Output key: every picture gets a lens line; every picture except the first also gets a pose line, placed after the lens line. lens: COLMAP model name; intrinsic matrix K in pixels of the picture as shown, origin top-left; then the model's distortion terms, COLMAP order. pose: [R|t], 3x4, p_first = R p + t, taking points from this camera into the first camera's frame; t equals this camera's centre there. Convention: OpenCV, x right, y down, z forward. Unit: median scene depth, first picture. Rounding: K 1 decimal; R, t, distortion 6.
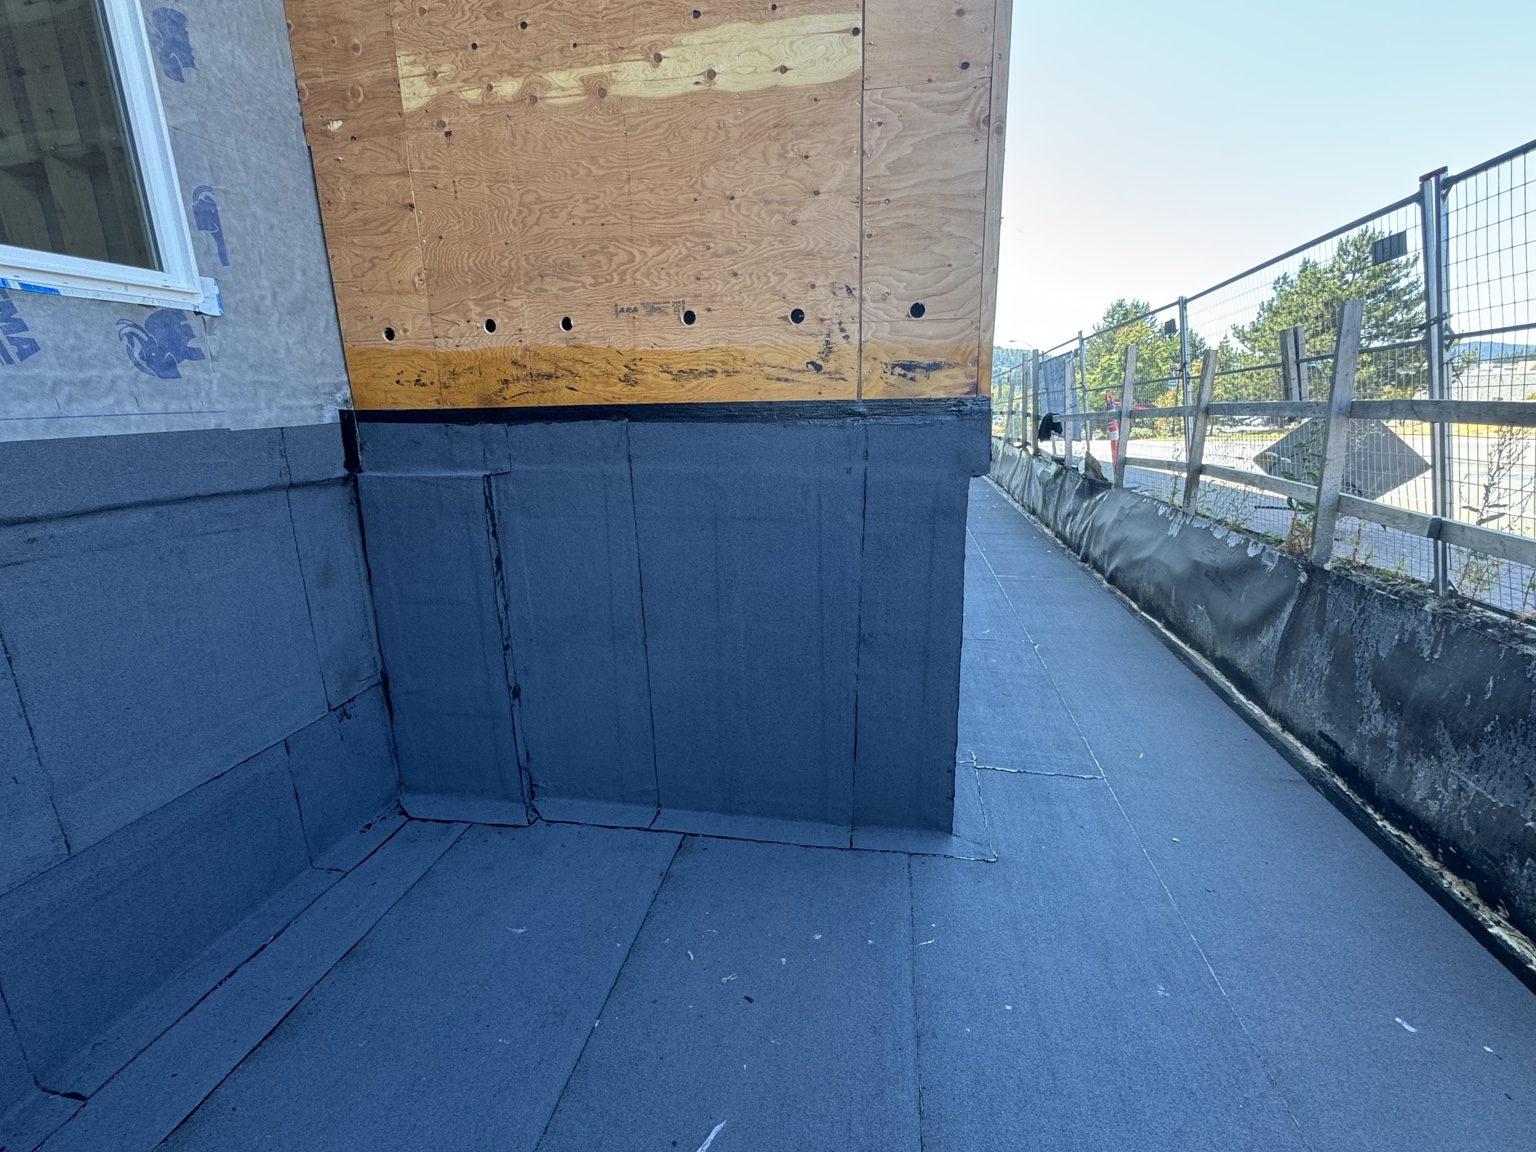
lens RADIAL K [[701.0, 0, 768.1], [0, 701.0, 579.4], [0, 0, 1]] dist [-0.003133, -0.000286]
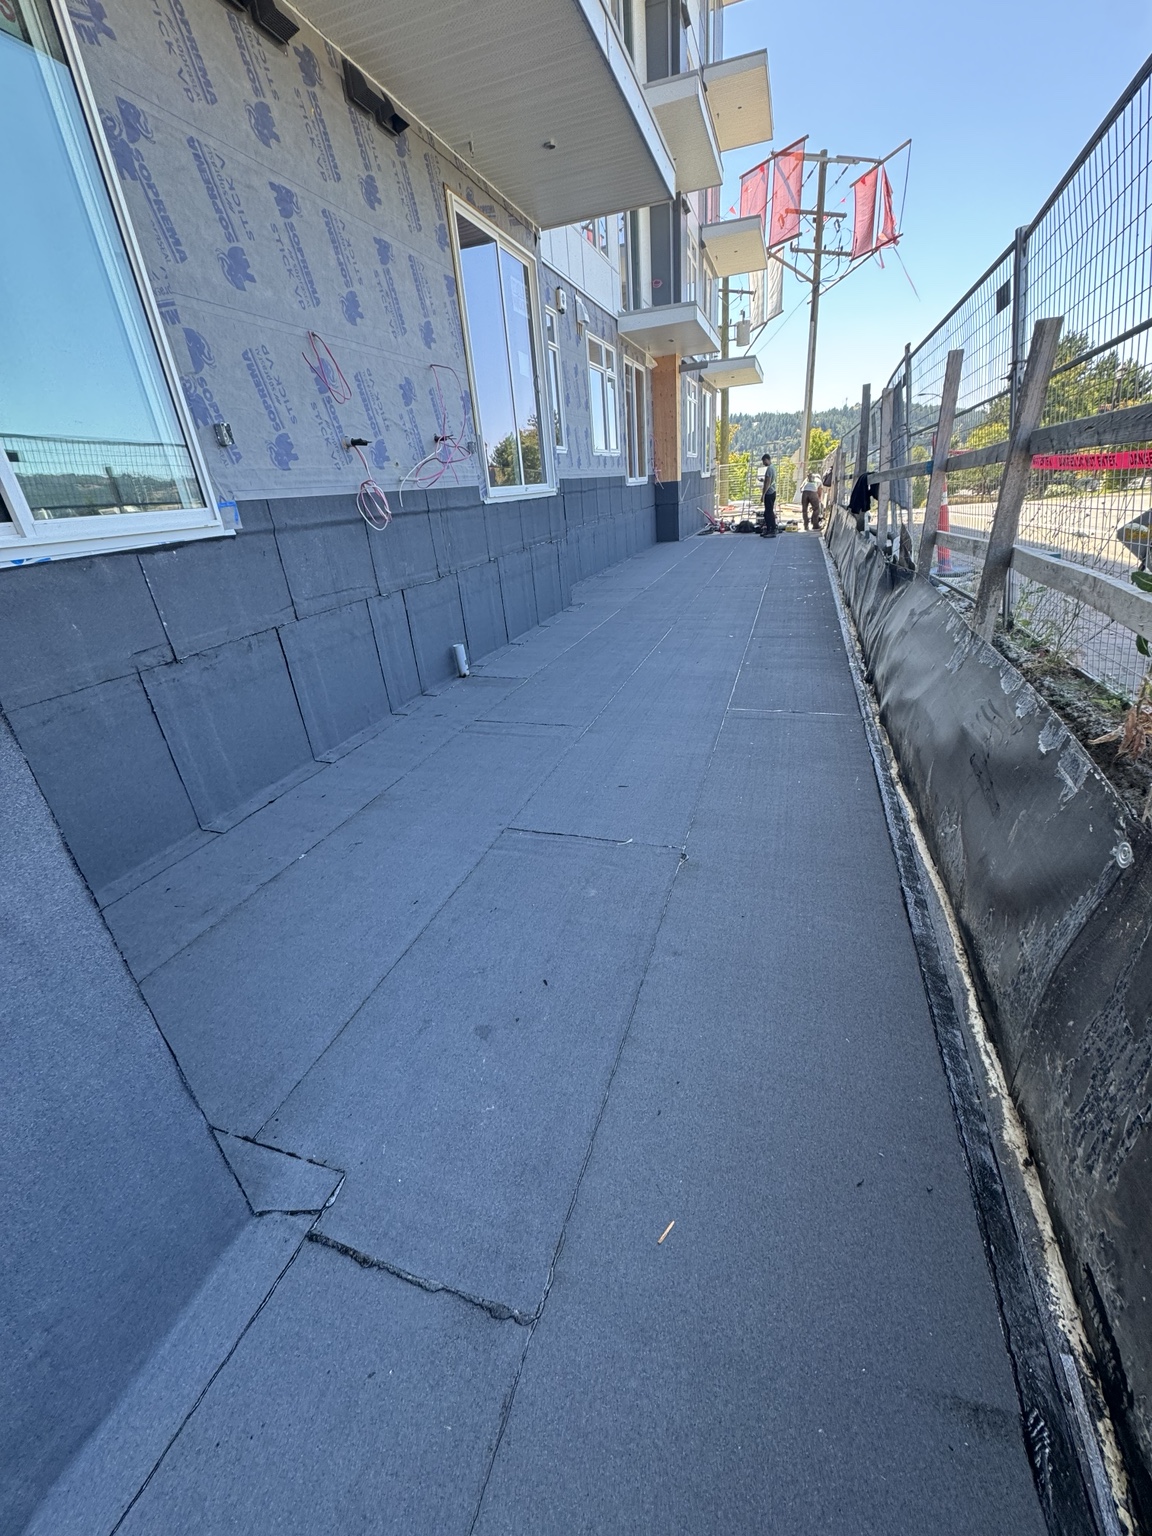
lens RADIAL K [[612.4, 0, 582.9], [0, 612.4, 771.9], [0, 0, 1]] dist [-0.001465, -0.000081]
pose [[0.988407, 0.009074, -0.151554, 0.326695], [0.020150, 0.981542, 0.190184, -0.081142], [0.150482, -0.191033, 0.969980, 0.396389]]
